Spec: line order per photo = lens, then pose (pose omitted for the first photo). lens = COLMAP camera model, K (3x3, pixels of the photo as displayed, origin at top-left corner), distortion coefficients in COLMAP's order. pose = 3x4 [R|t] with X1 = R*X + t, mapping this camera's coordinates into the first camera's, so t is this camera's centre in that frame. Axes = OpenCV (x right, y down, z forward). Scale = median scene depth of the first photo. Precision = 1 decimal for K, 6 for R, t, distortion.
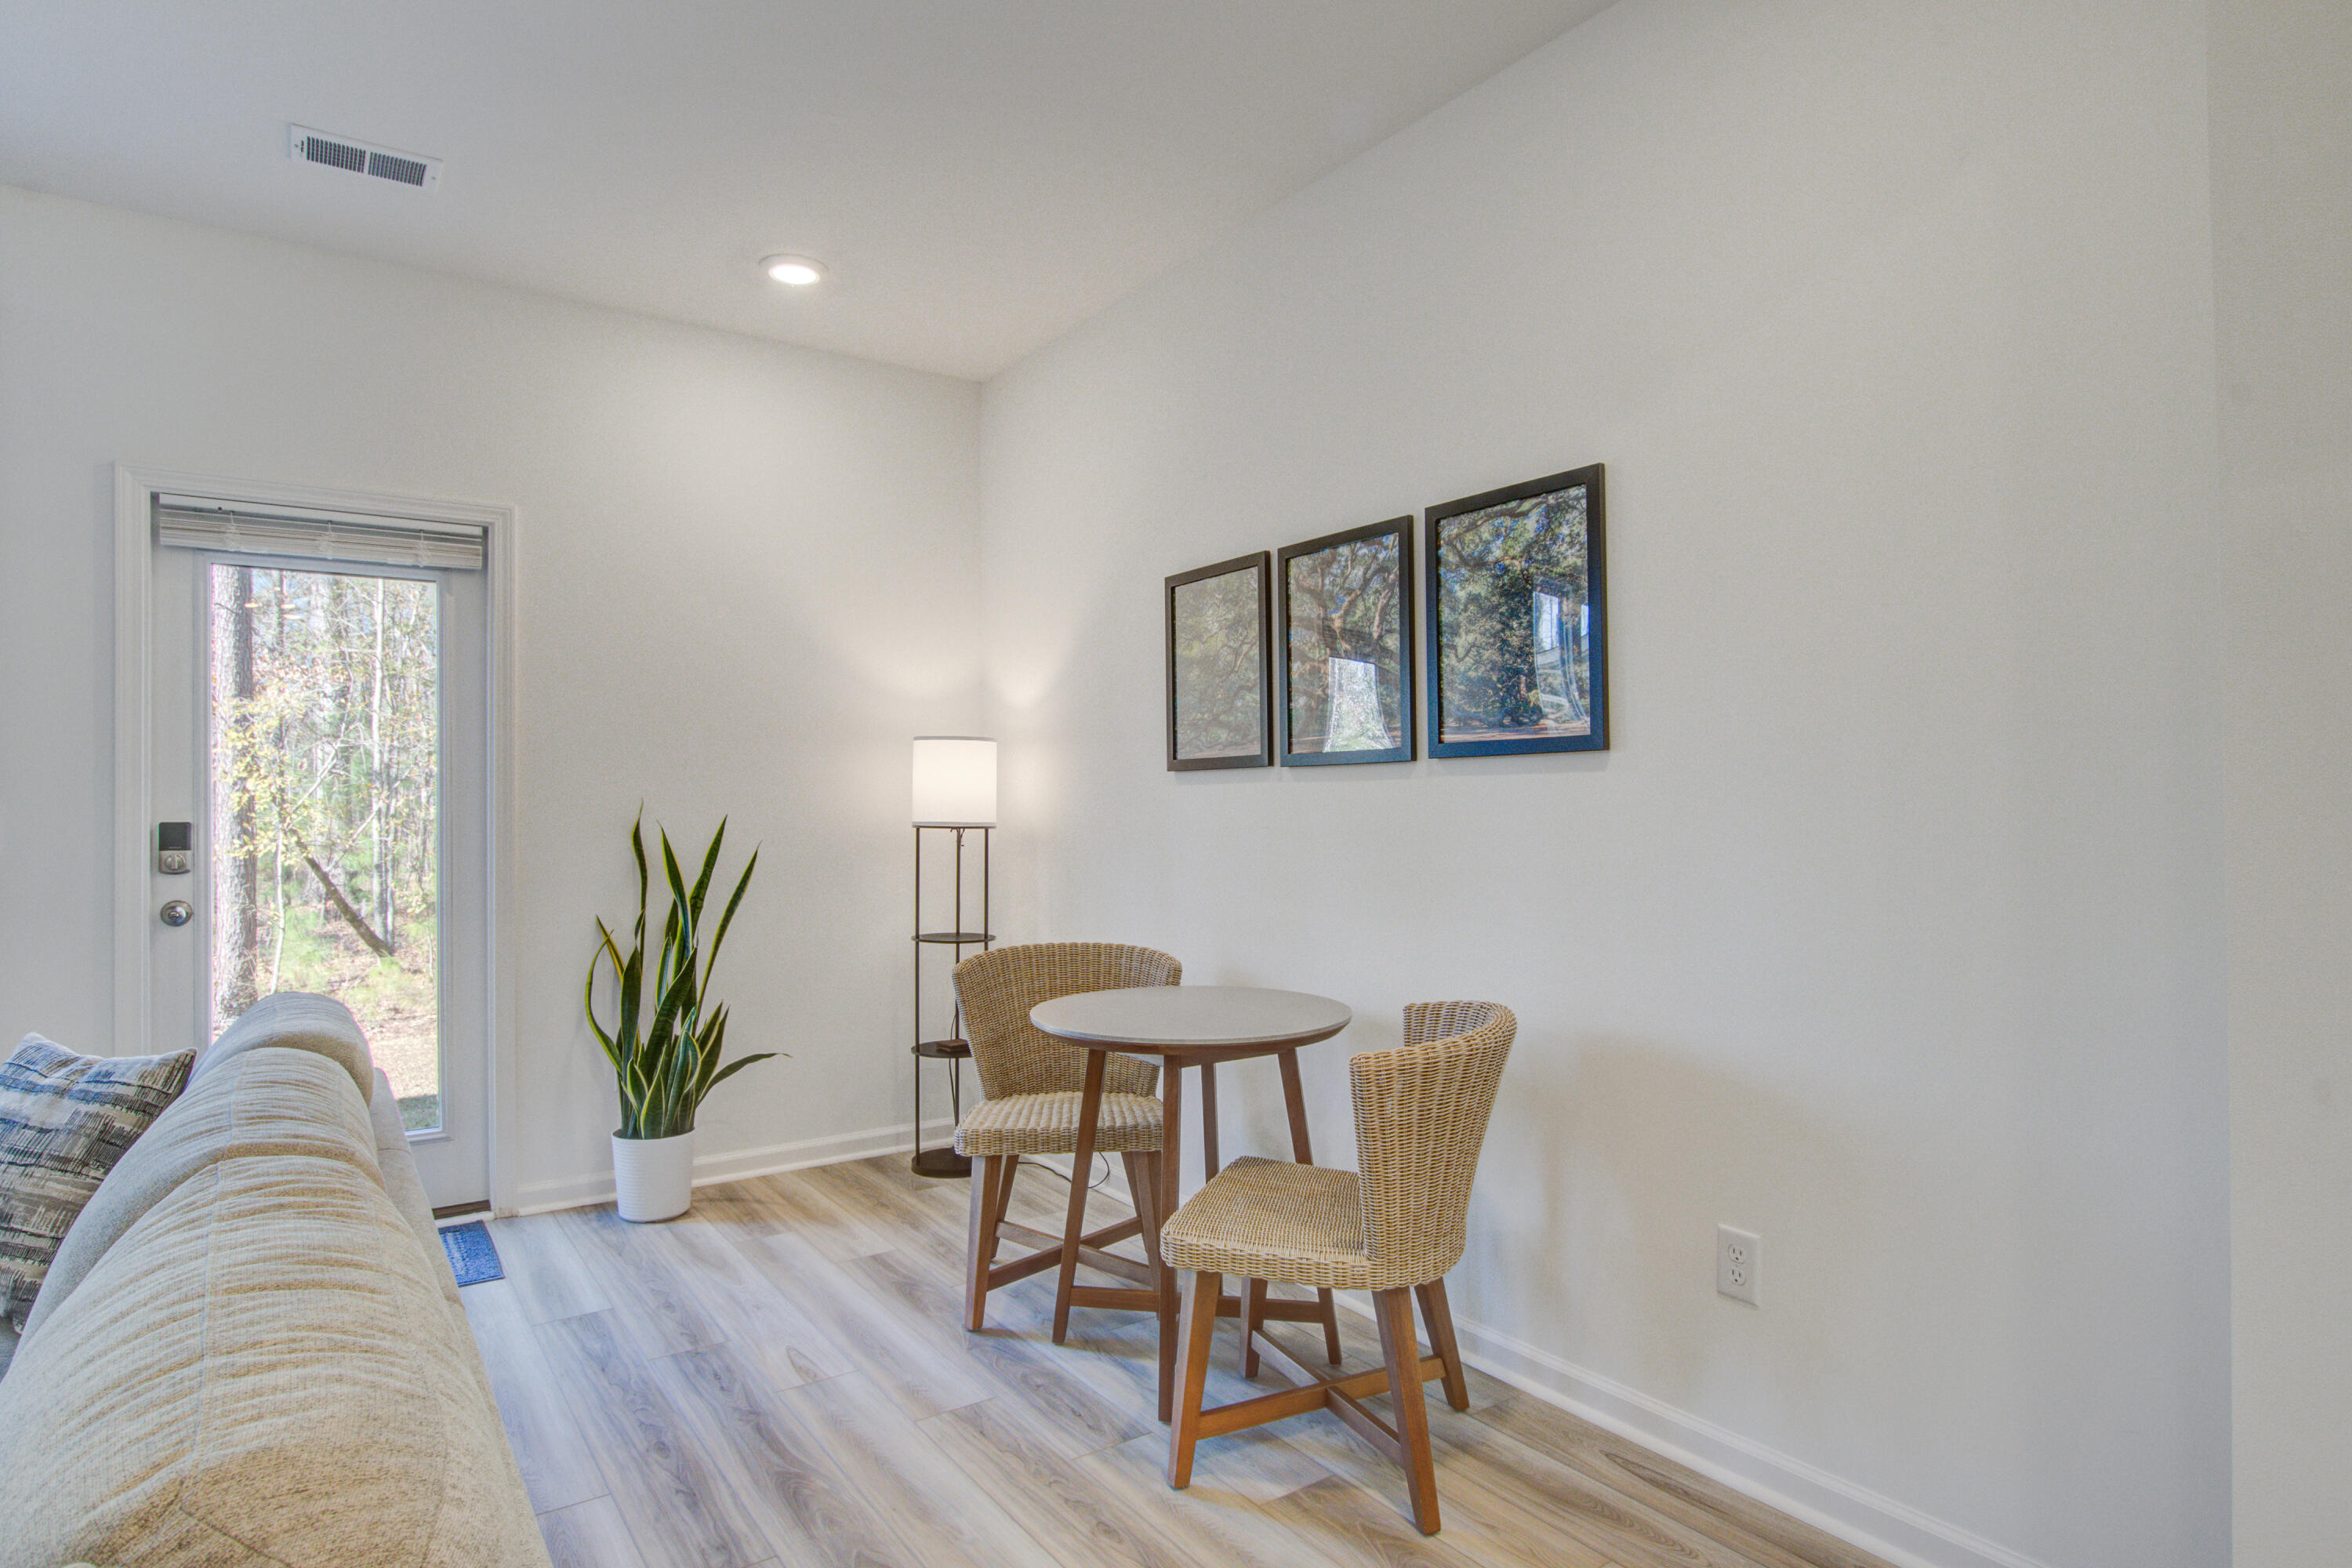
lens RADIAL K [[1305.1, 0, 1170.8], [0, 1305.1, 791.2], [0, 0, 1]] dist [-0.000961, -0.000102]
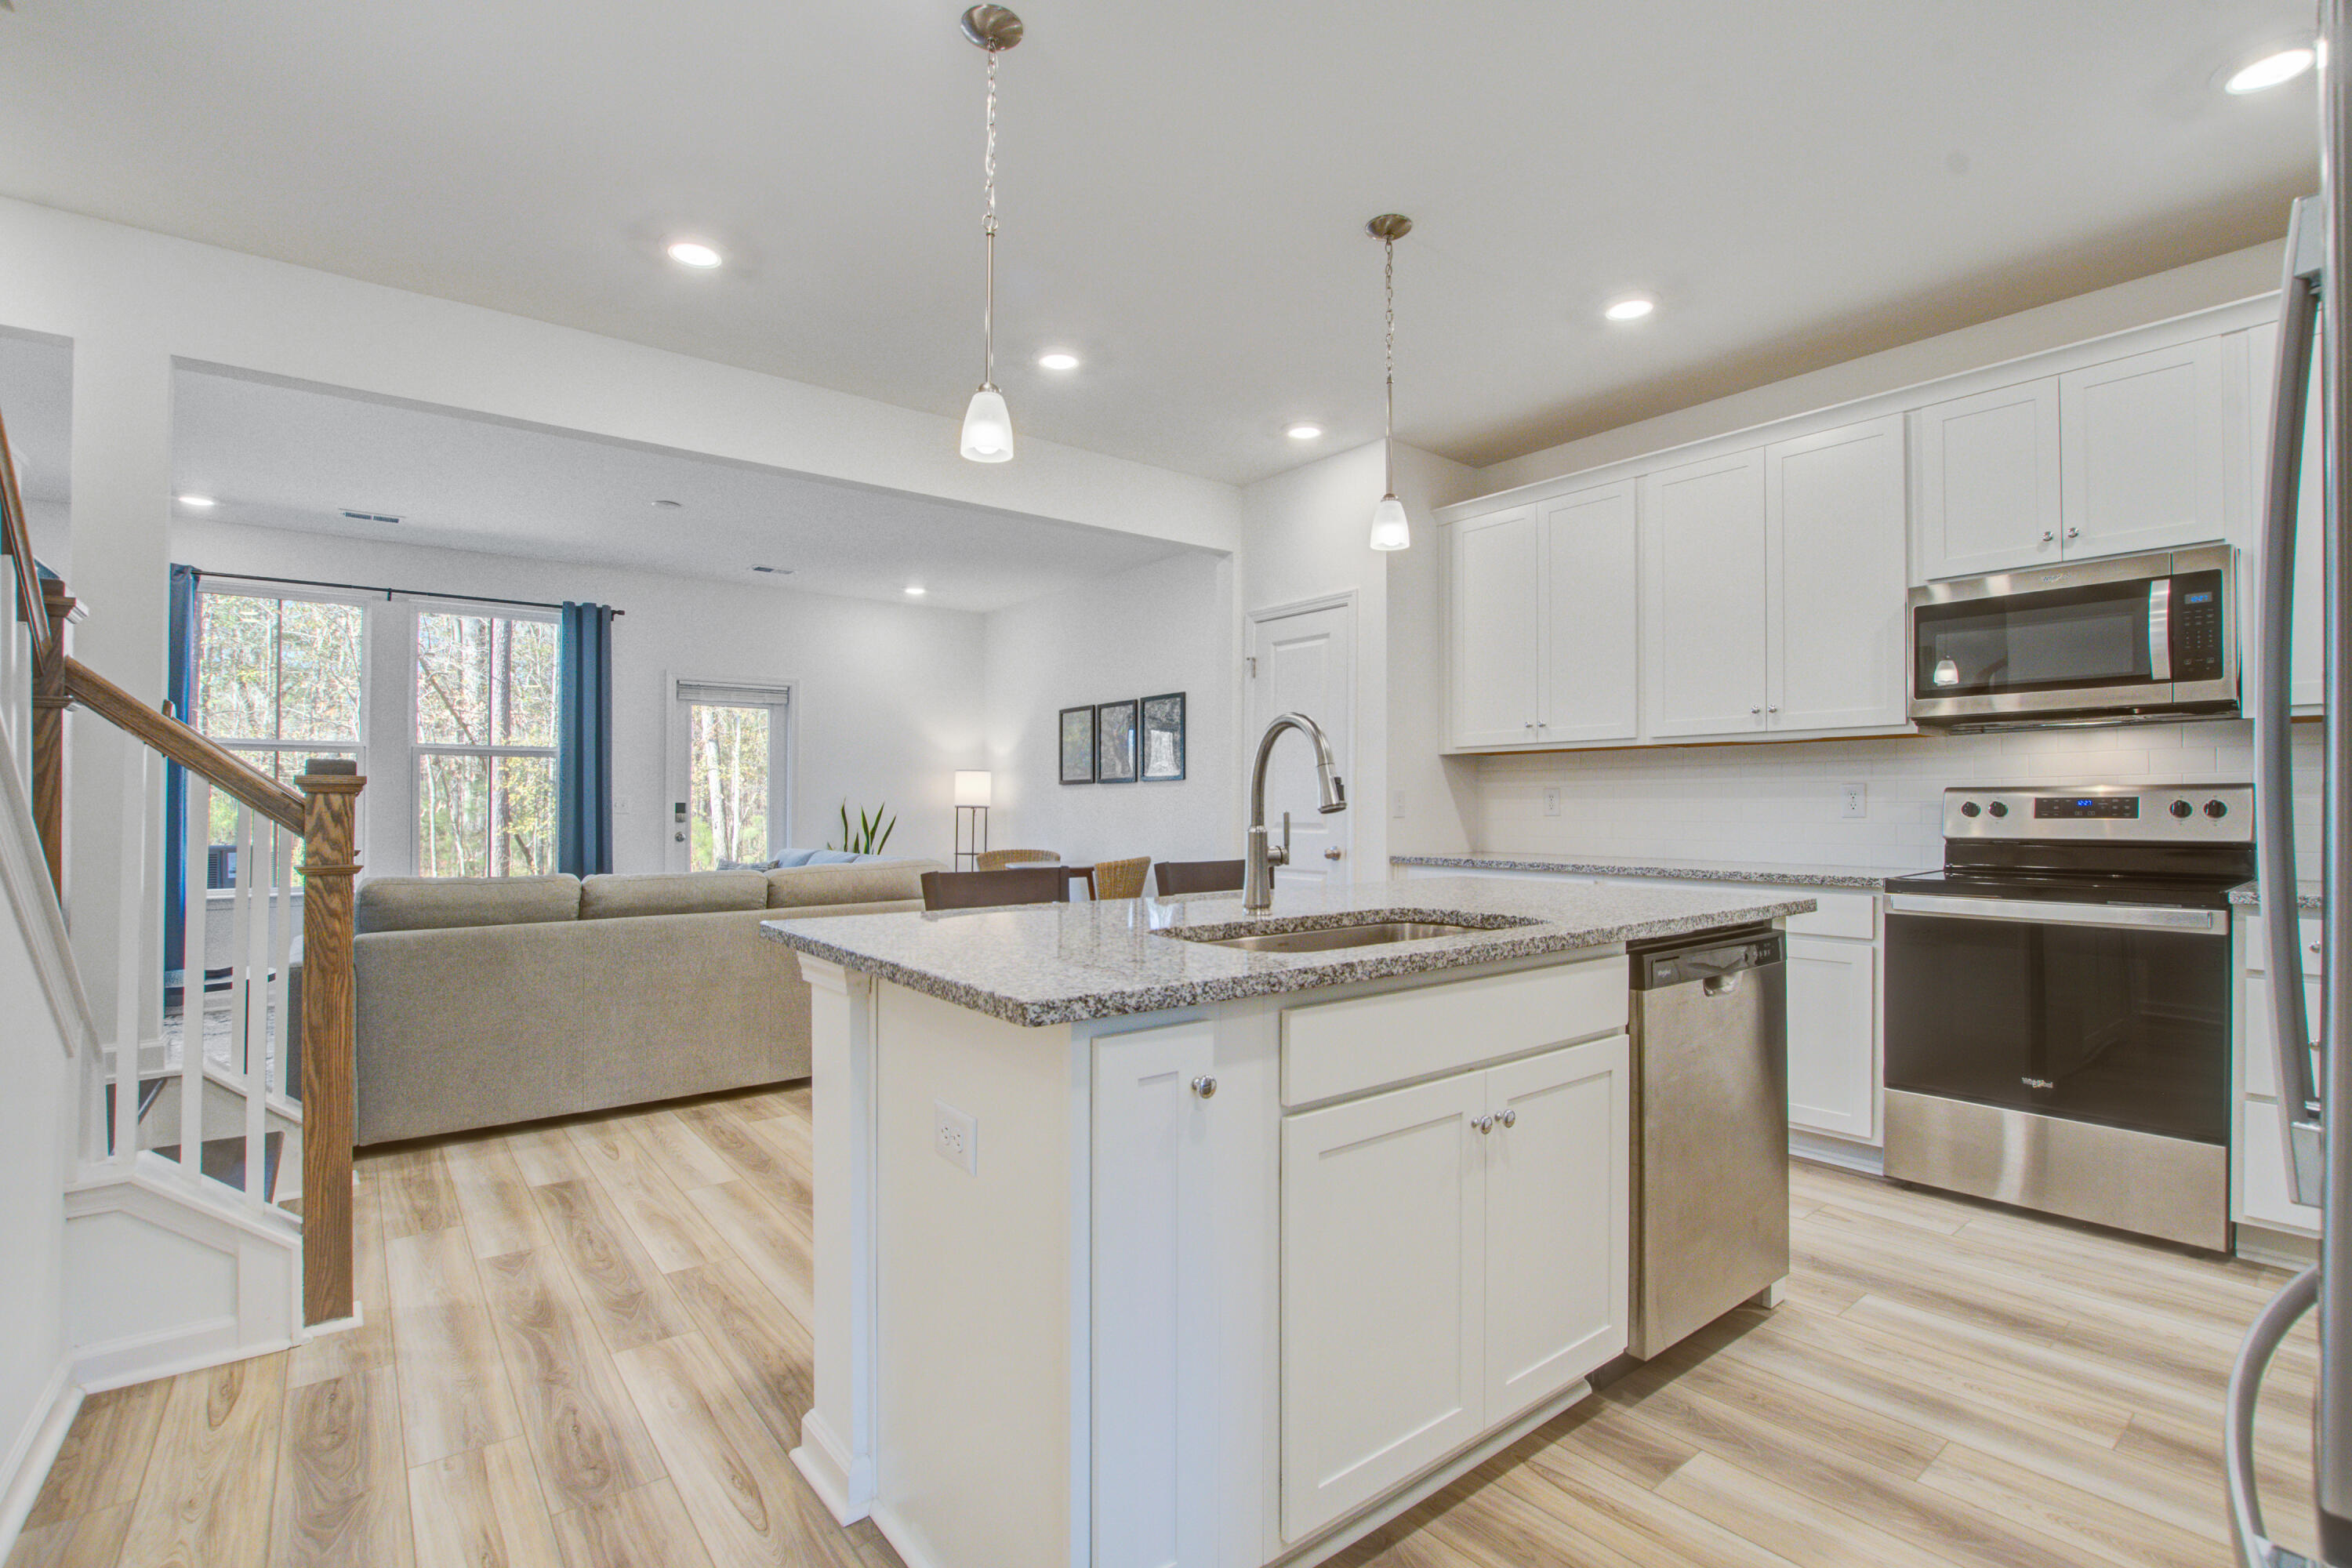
lens RADIAL K [[1065.0, 0, 1190.0], [0, 1065.0, 786.4], [0, 0, 1]] dist [-0.018743, 0.006295]
pose [[0.997061, 0.003080, 0.076549, 0.102059], [-0.002308, 0.999946, -0.010181, 0.010048], [-0.076577, 0.009975, 0.997014, -1.210896]]
